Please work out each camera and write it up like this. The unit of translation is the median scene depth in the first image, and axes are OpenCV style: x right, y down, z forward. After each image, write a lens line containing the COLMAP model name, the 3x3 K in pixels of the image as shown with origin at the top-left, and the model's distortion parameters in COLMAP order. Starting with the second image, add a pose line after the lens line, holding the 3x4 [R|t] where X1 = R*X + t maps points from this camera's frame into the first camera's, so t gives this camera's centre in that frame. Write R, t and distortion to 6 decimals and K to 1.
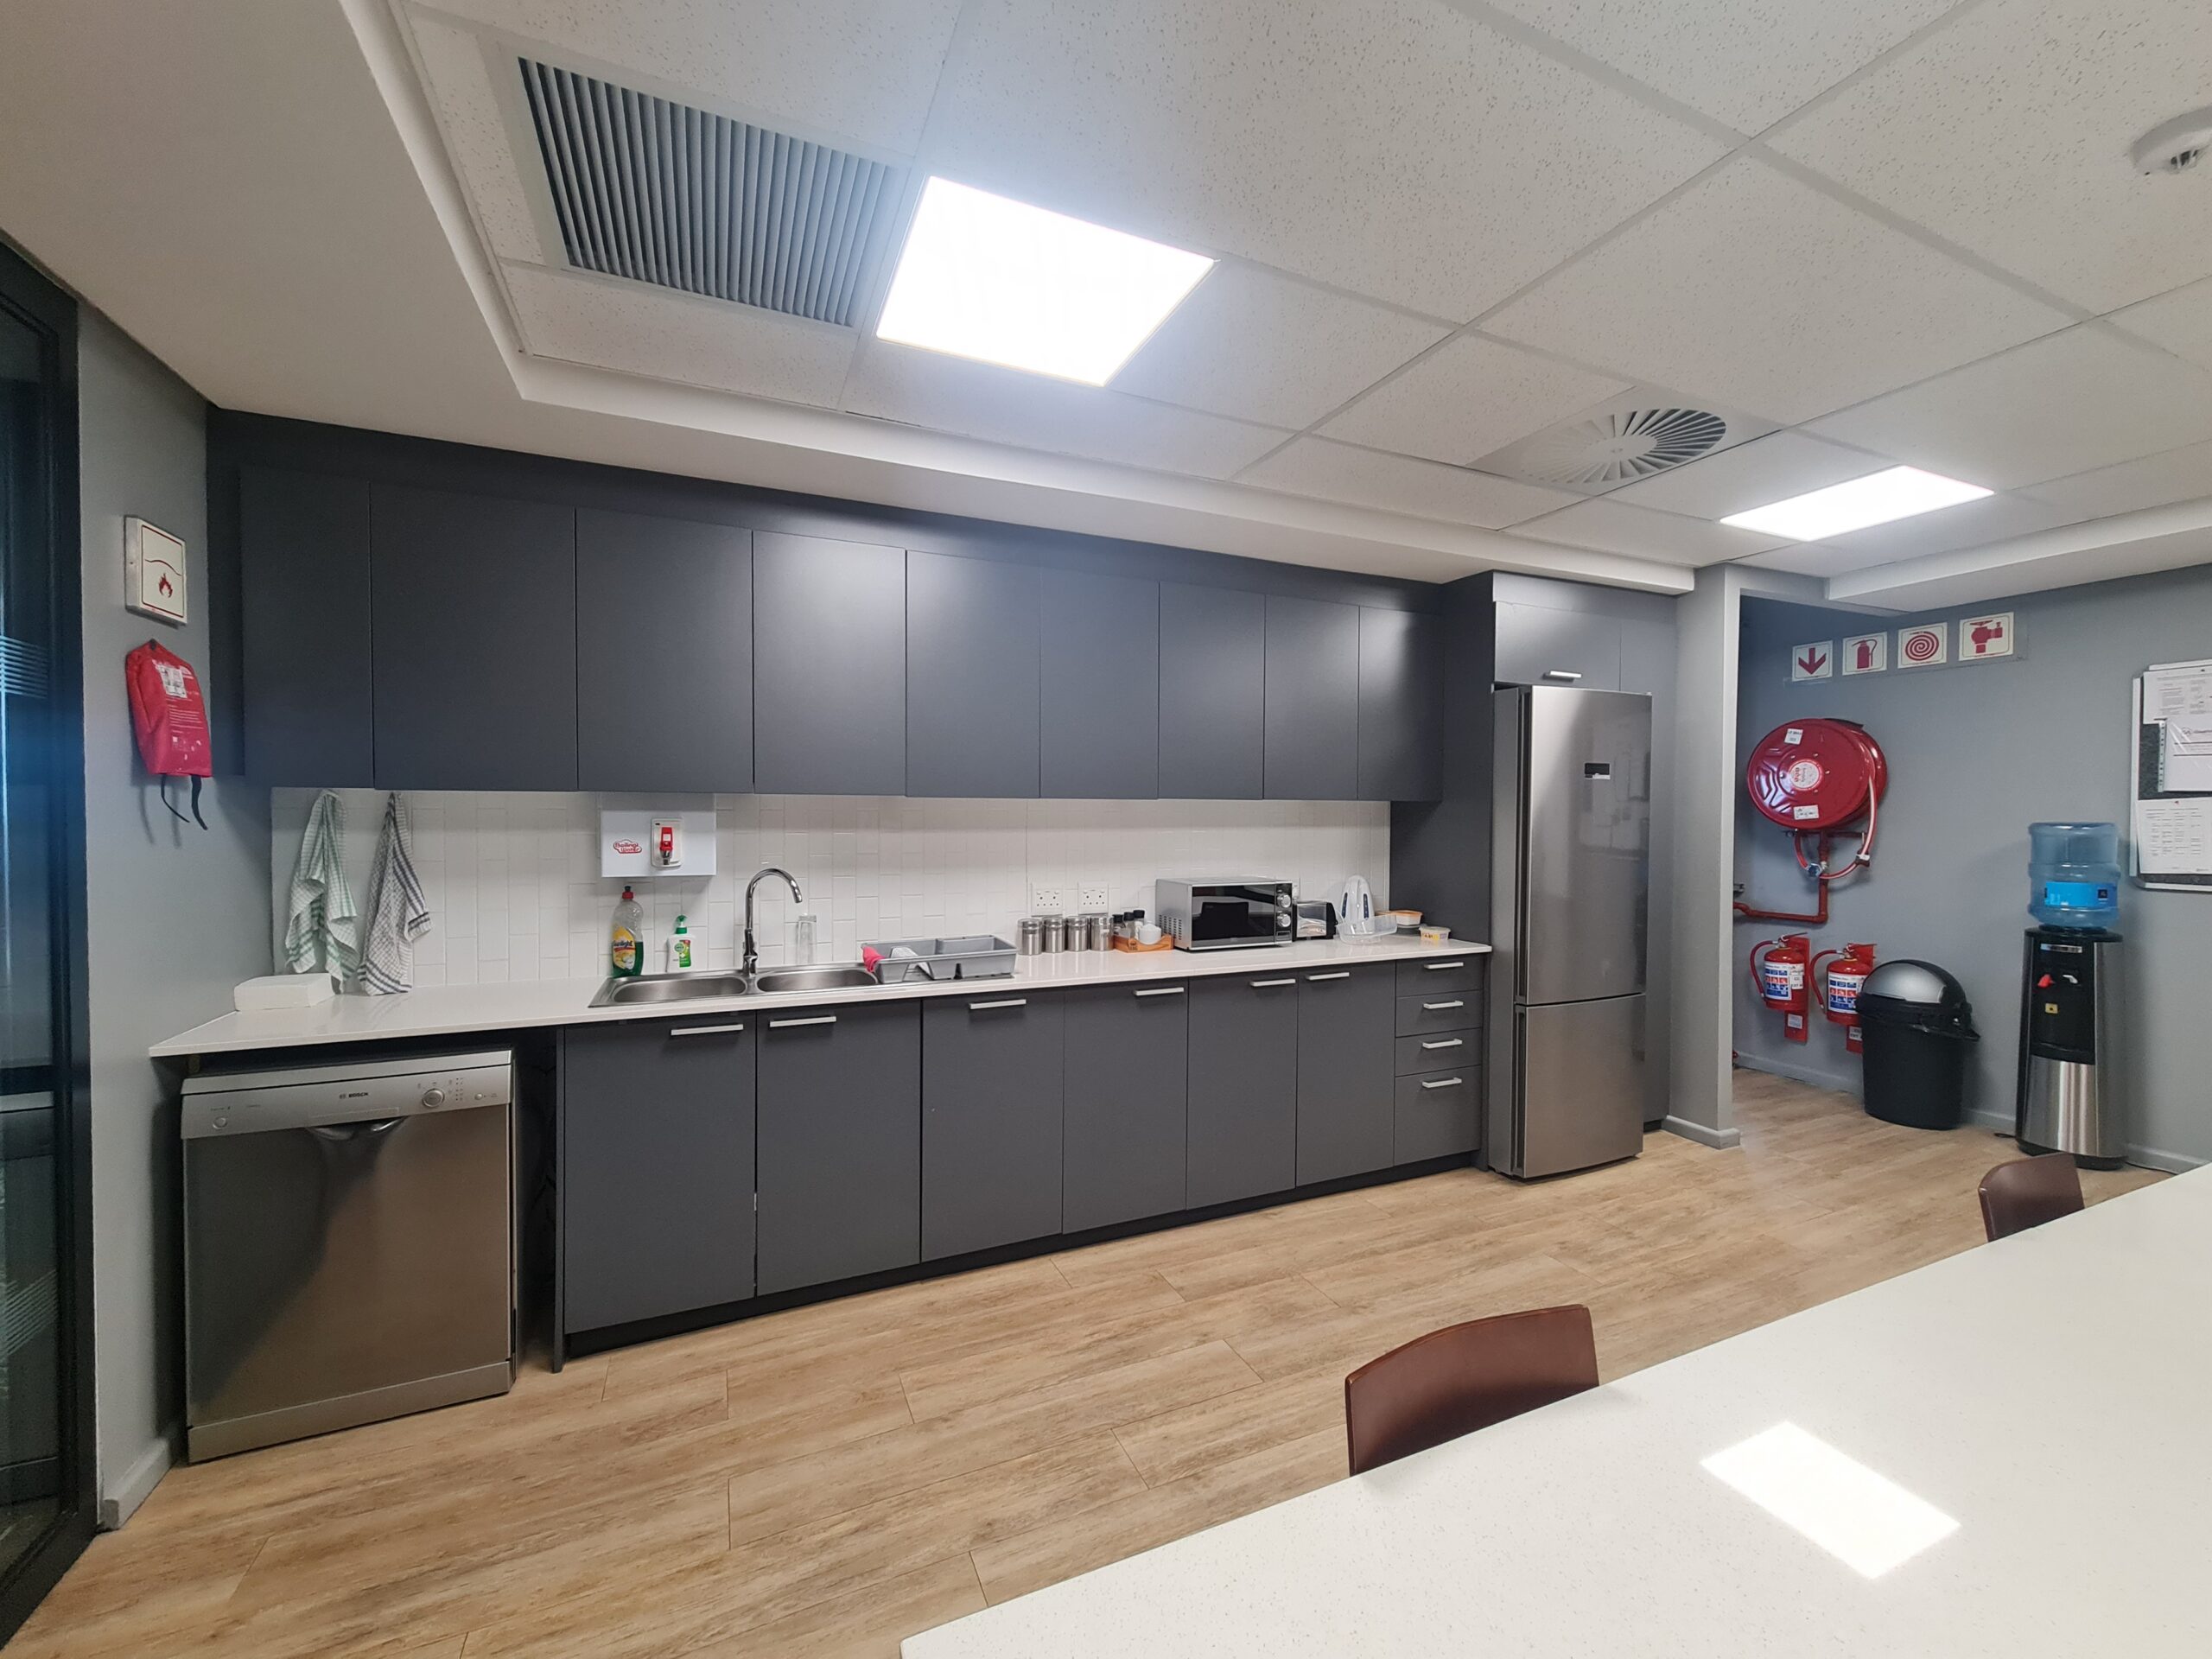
lens RADIAL K [[895.4, 0, 1113.0], [0, 895.4, 826.2], [0, 0, 1]] dist [0.002532, 0.000136]
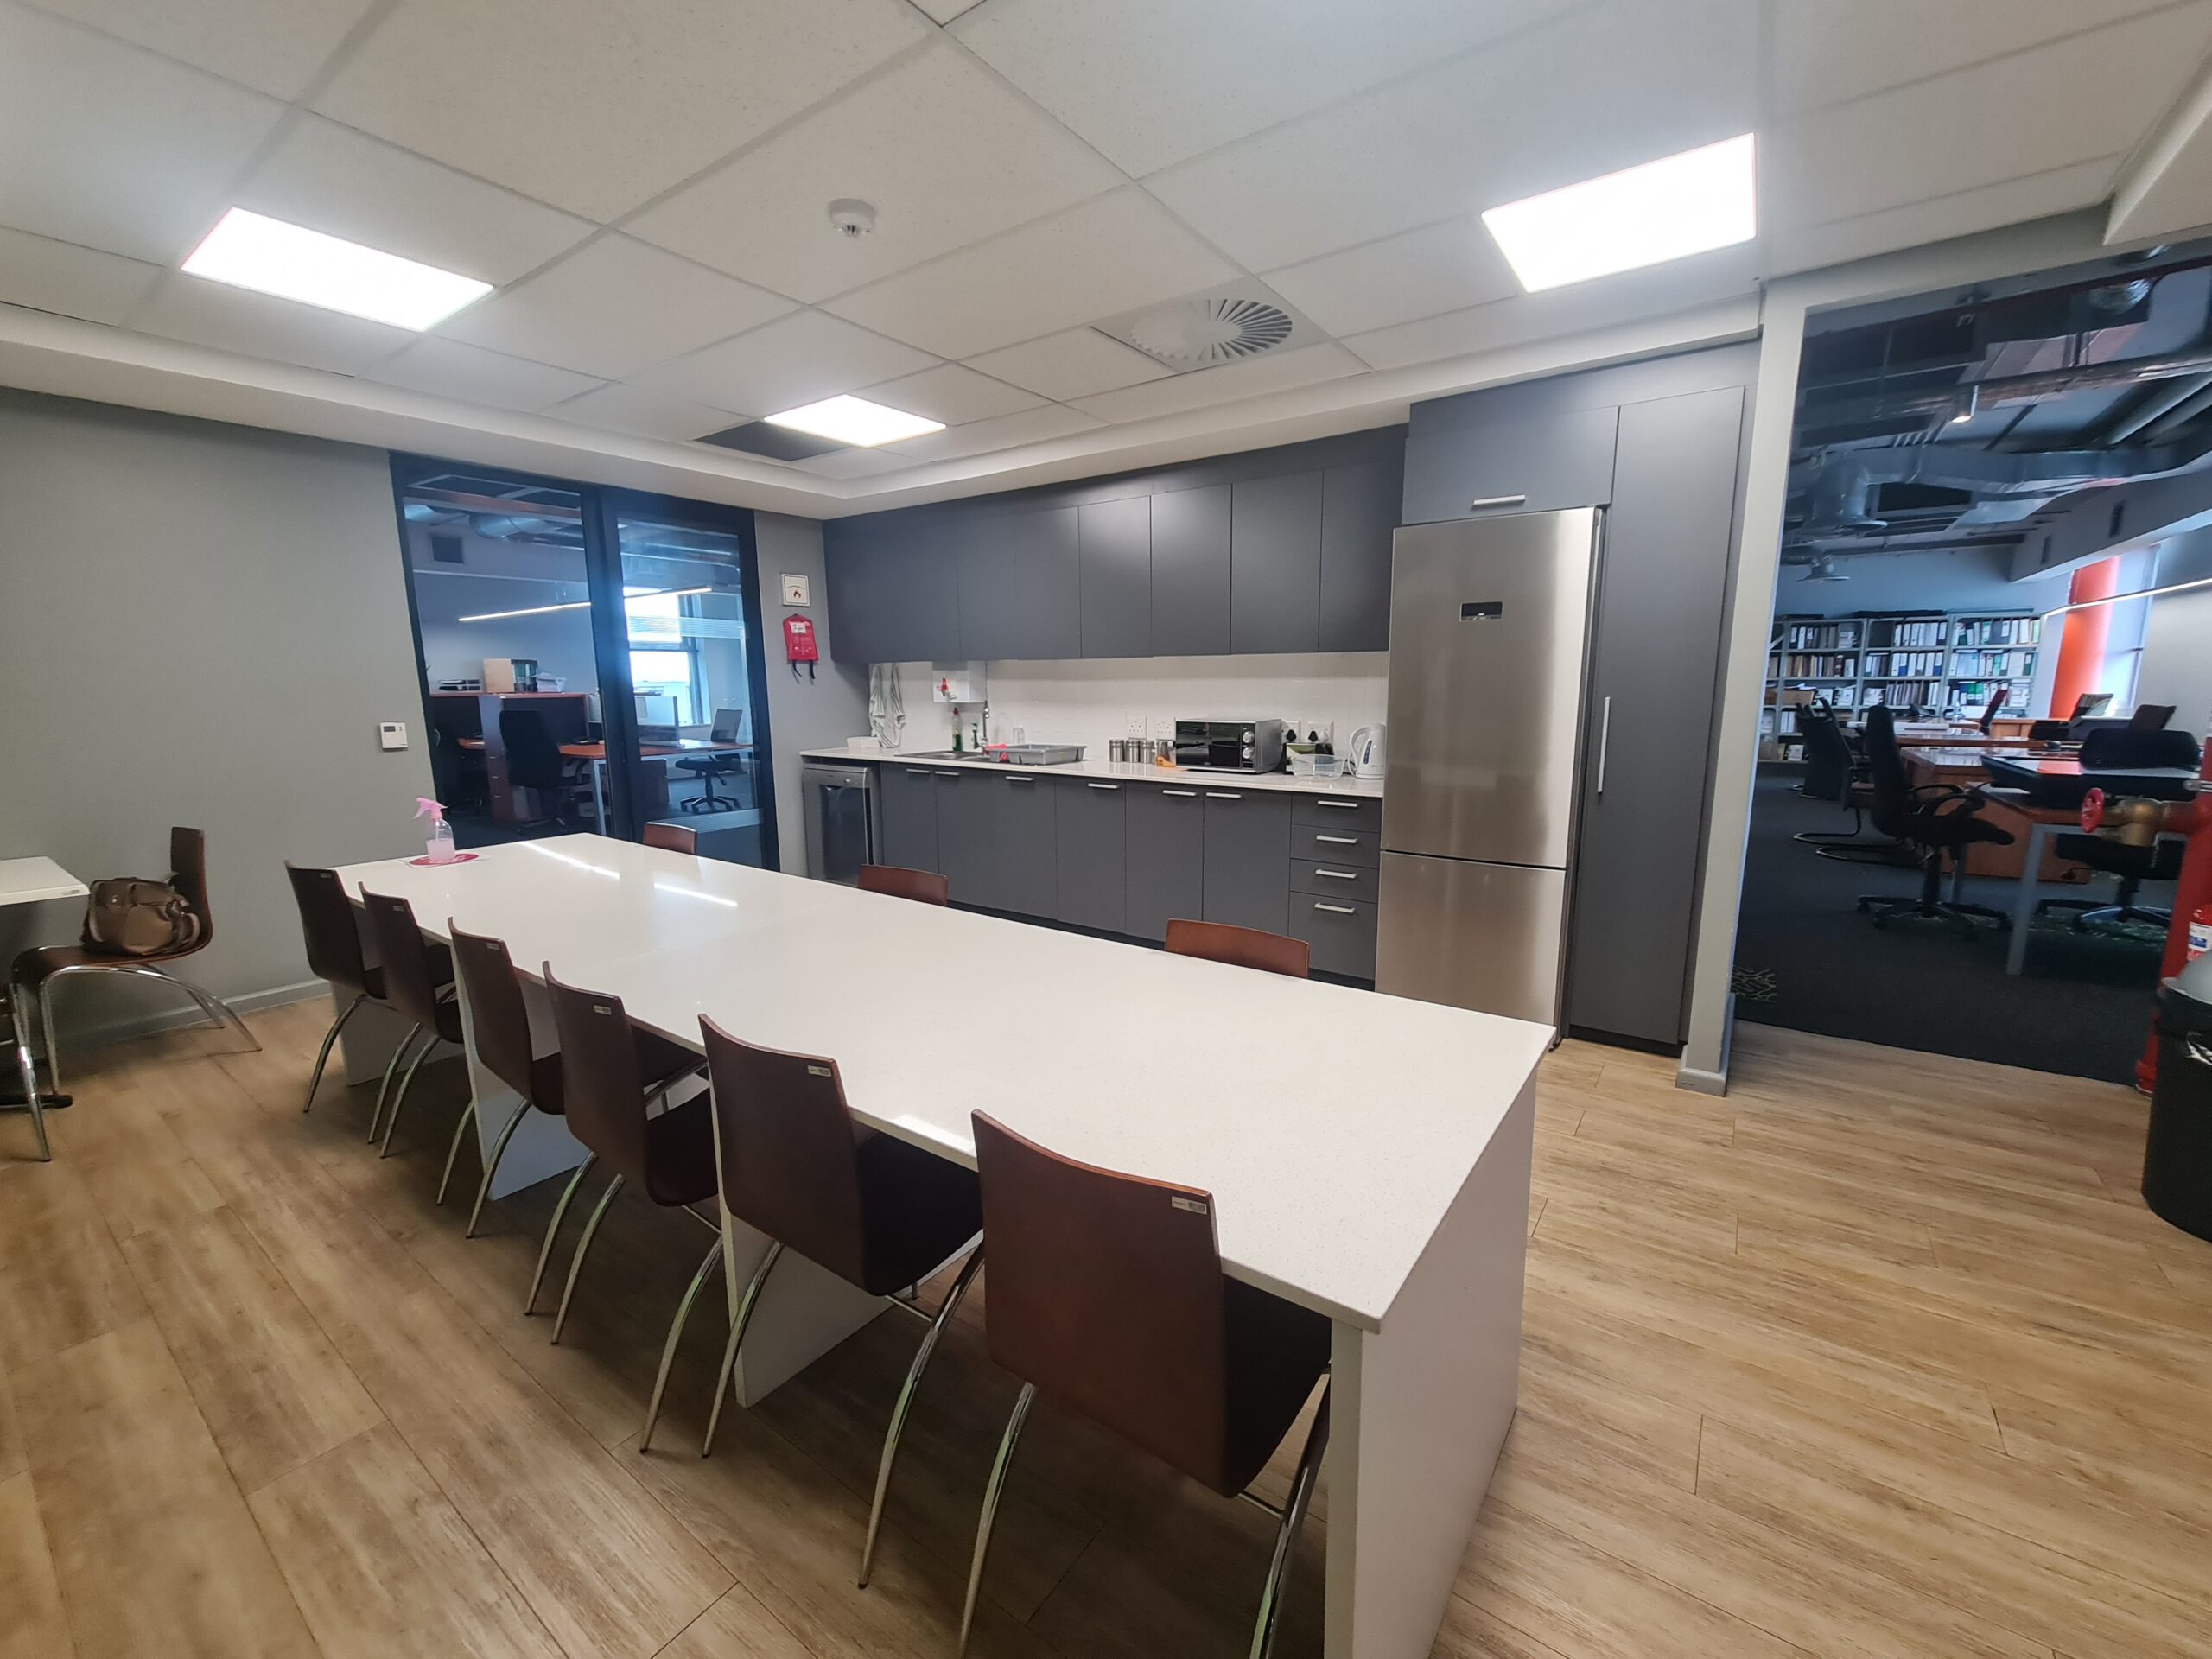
lens RADIAL K [[895.4, 0, 1113.3], [0, 895.4, 831.1], [0, 0, 1]] dist [0.002532, 0.000136]
pose [[0.500646, 0.140421, -0.854187, 1.198137], [-0.001592, 0.986903, 0.161305, 0.012527], [0.865650, -0.079397, 0.494313, 0.221603]]
